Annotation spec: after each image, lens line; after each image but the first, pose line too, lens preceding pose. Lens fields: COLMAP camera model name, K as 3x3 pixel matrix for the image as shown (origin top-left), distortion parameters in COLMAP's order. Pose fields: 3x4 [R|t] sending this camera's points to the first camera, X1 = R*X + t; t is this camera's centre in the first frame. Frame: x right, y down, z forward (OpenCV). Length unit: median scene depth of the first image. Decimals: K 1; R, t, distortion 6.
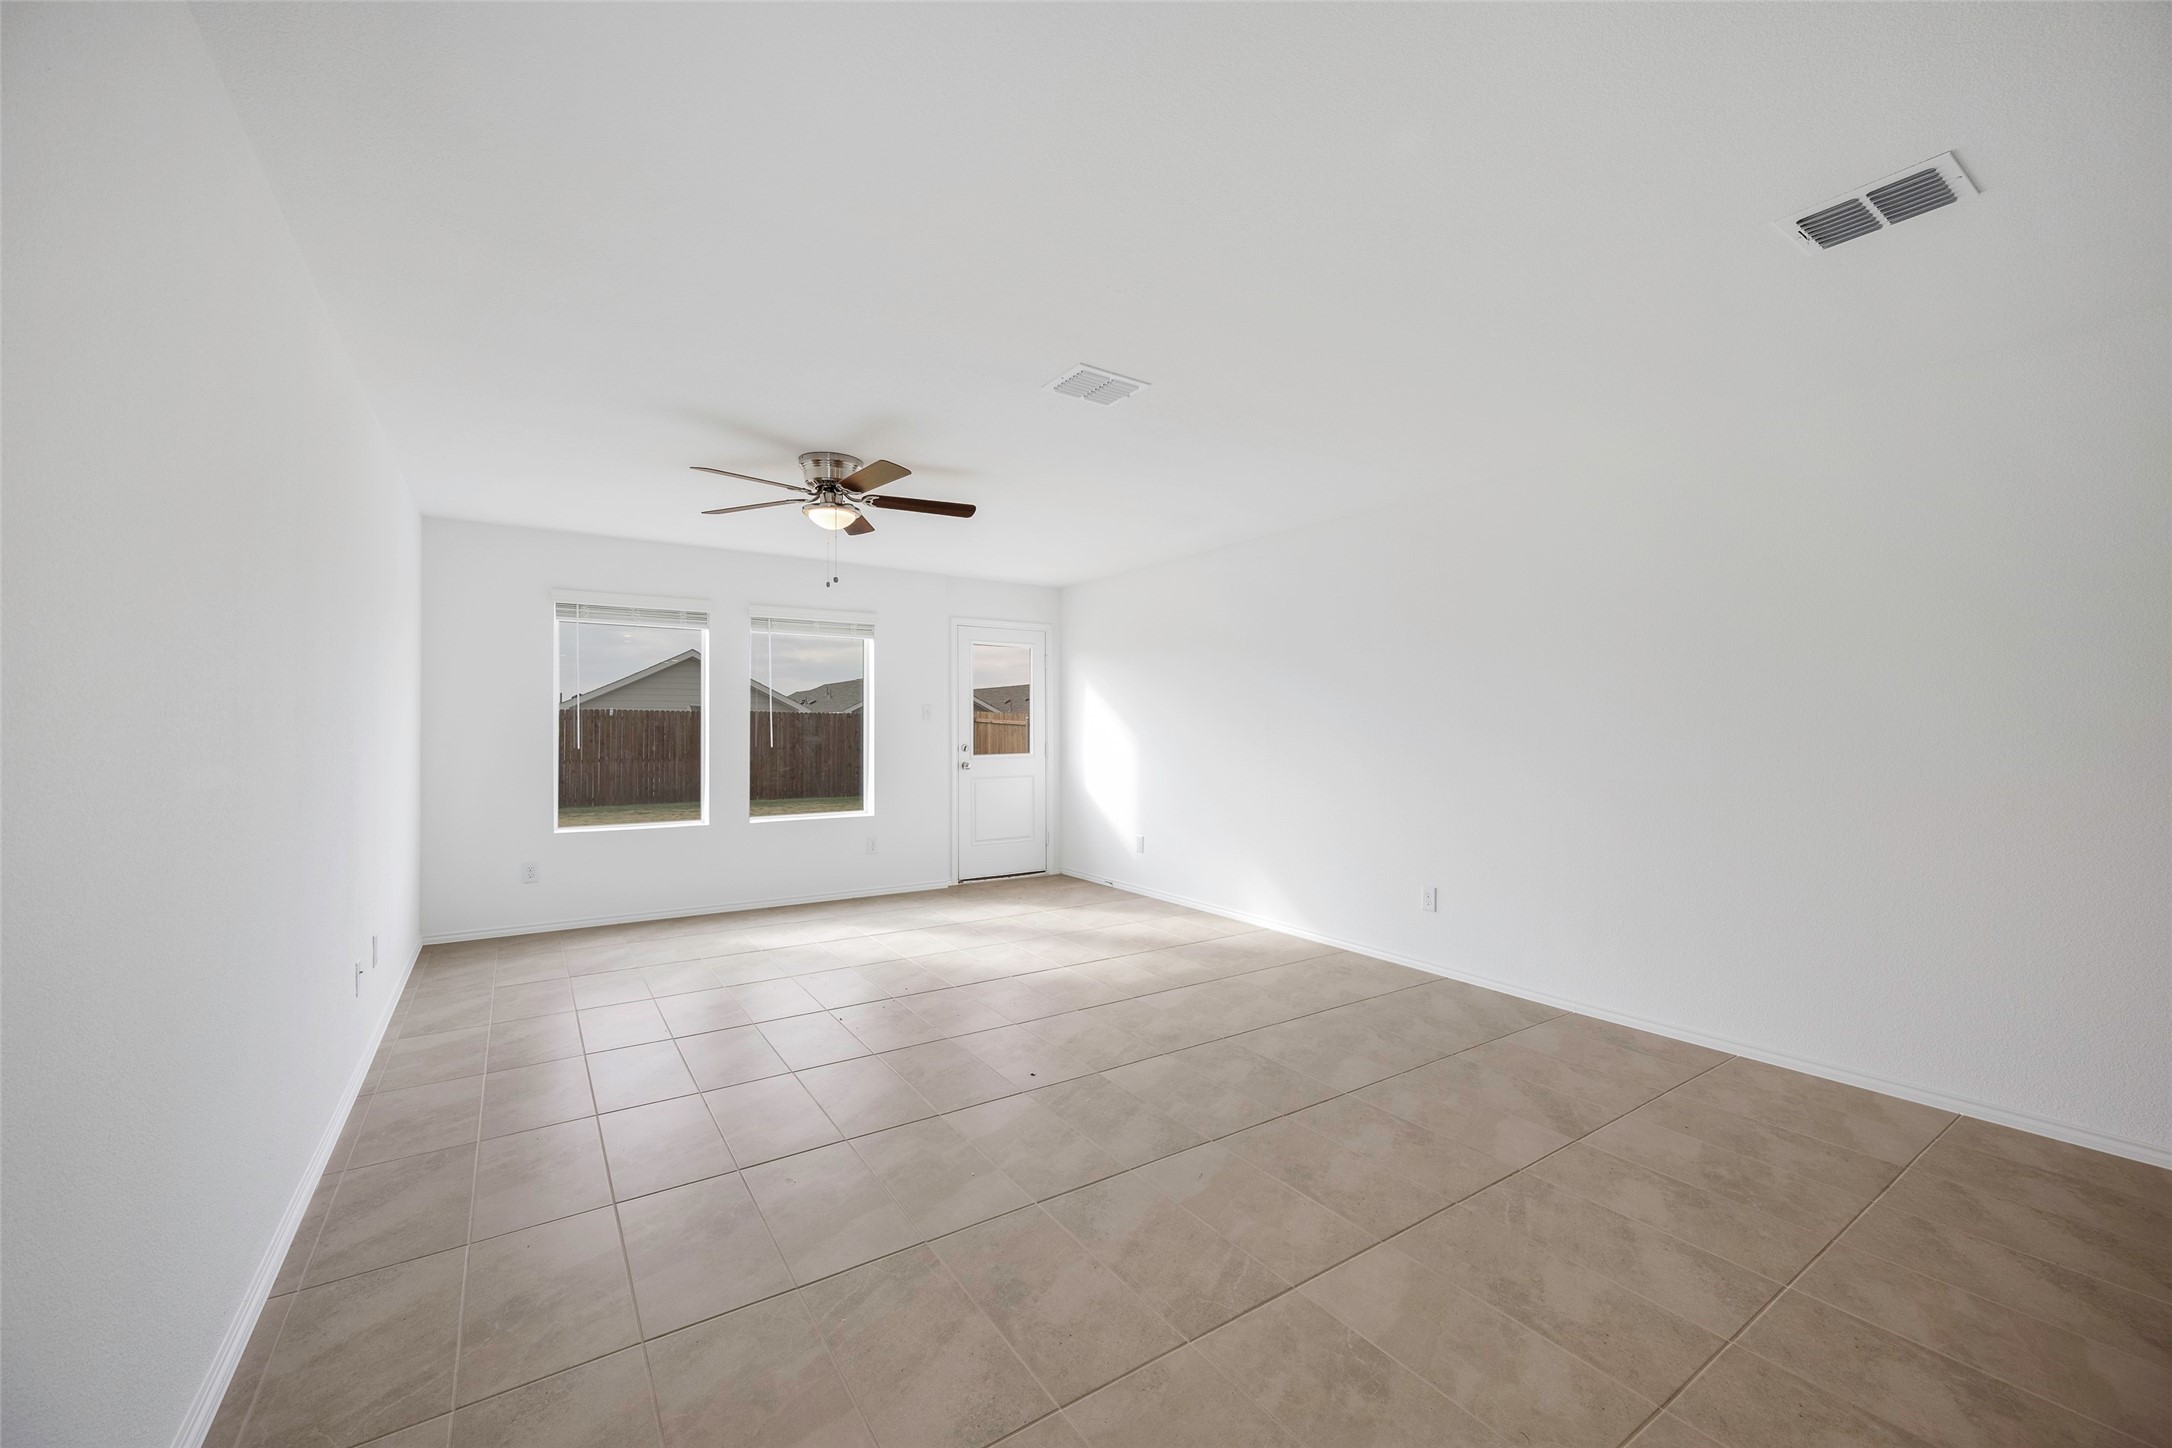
lens RADIAL K [[871.9, 0, 1104.5], [0, 871.9, 729.2], [0, 0, 1]] dist [0.001361, 0.000469]
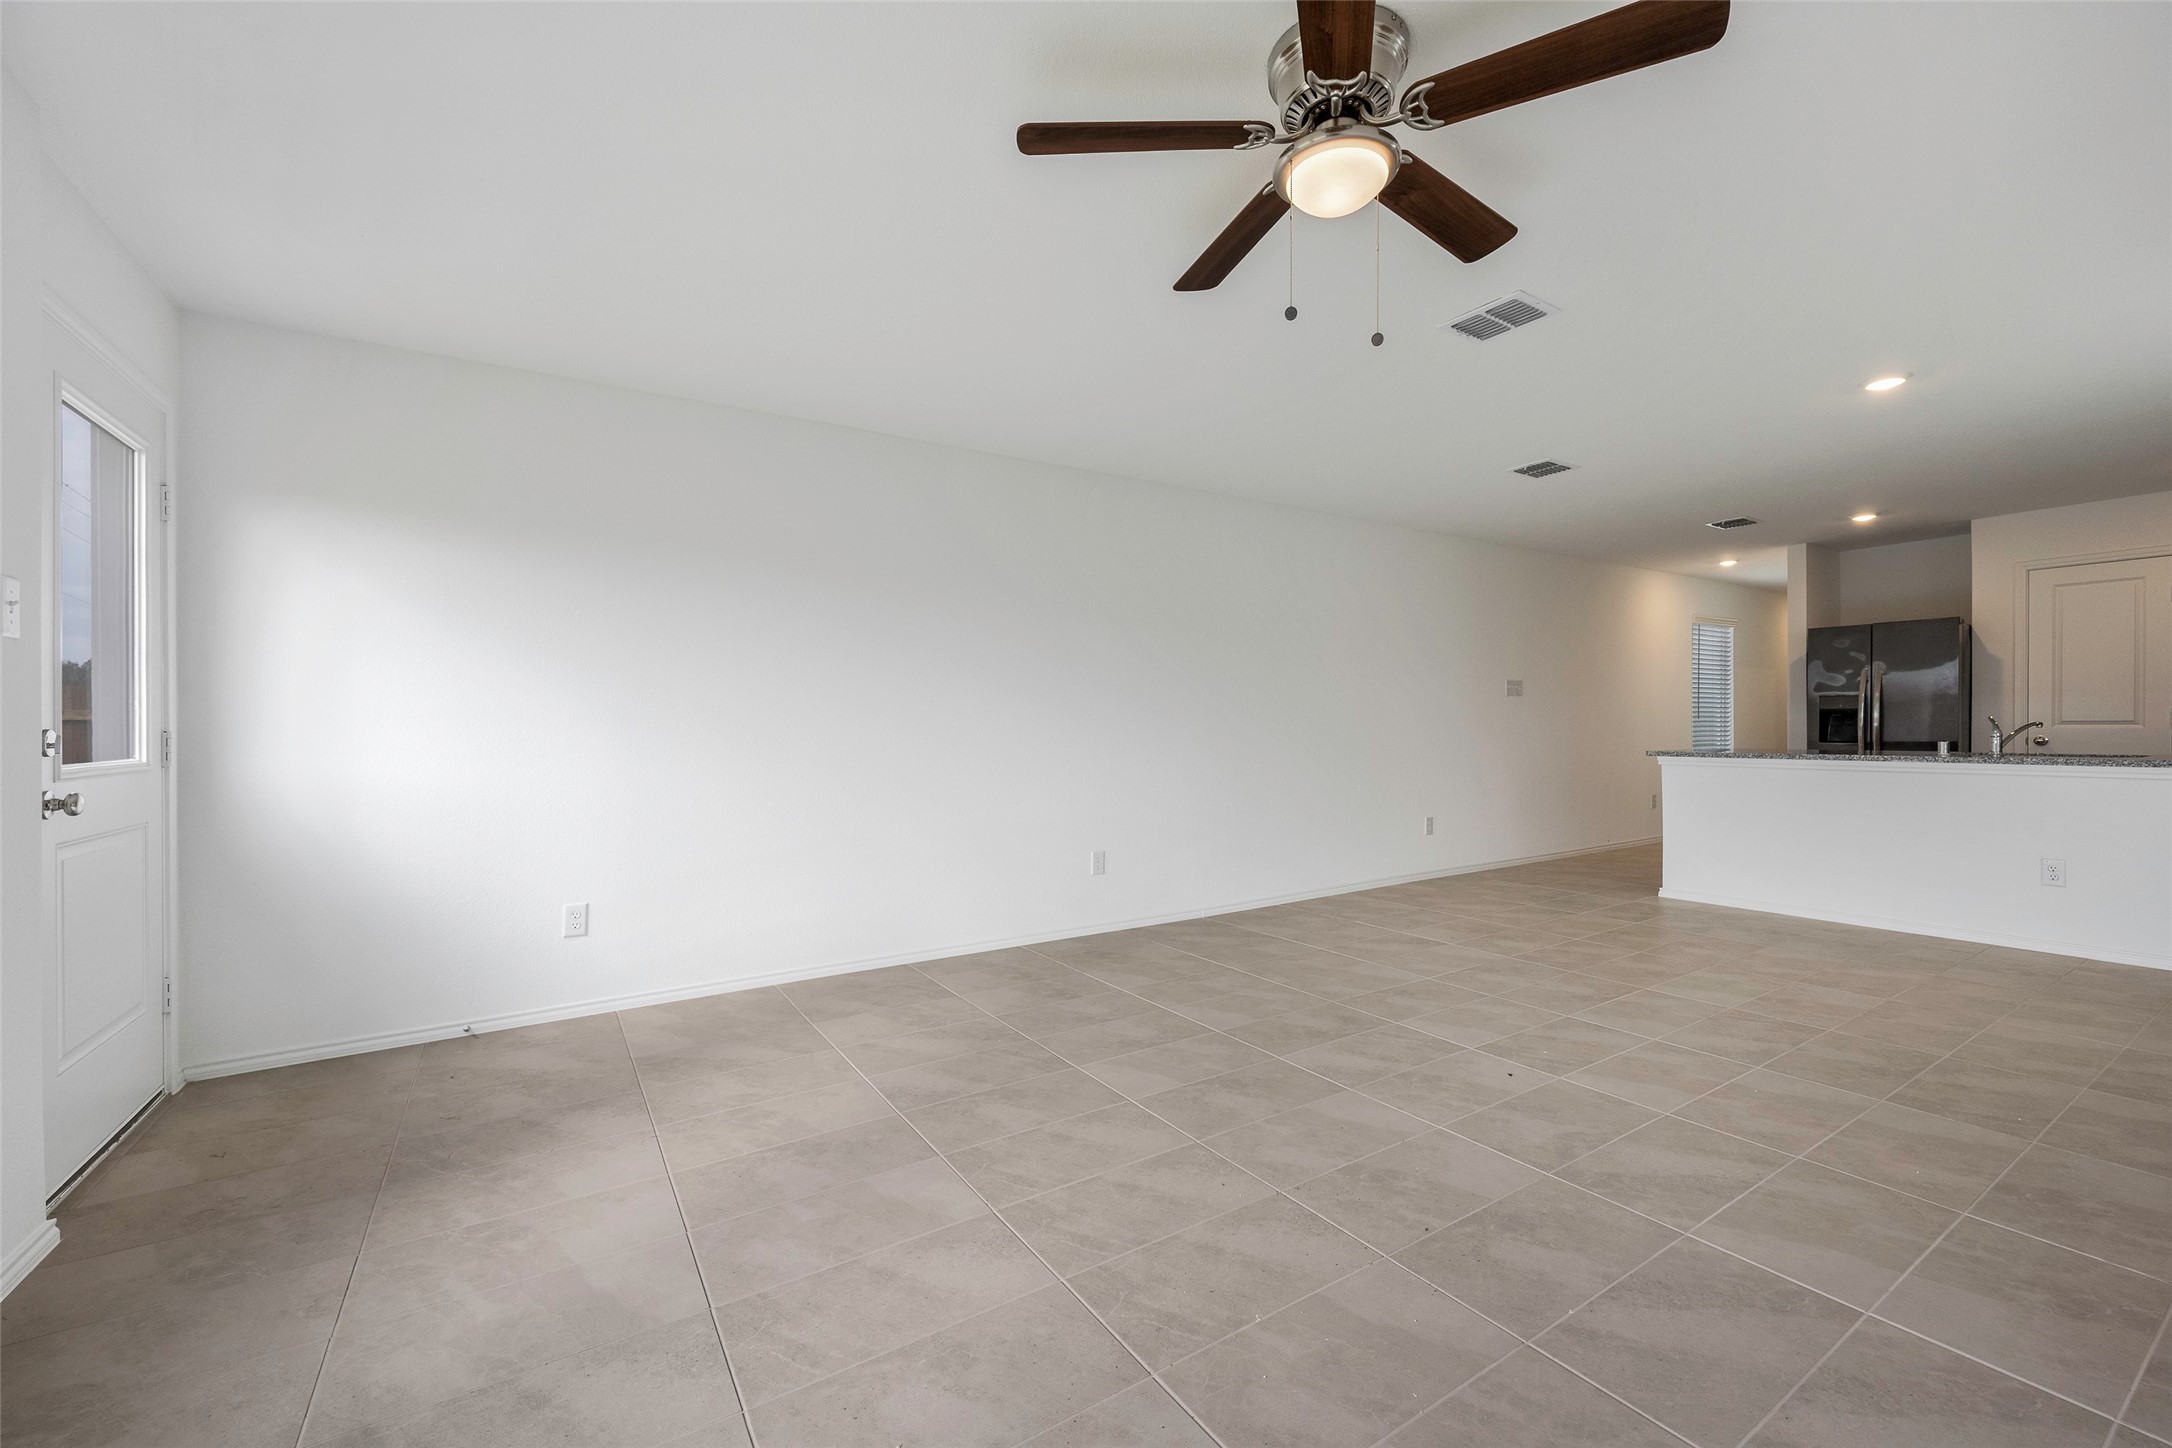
lens RADIAL K [[871.9, 0, 1122.9], [0, 871.9, 721.1], [0, 0, 1]] dist [0.001361, 0.000469]
pose [[0.011568, 0.000696, 0.999933, -0.468400], [0.009899, 0.999951, -0.000811, 0.019094], [-0.999884, 0.009908, 0.011561, 0.669882]]
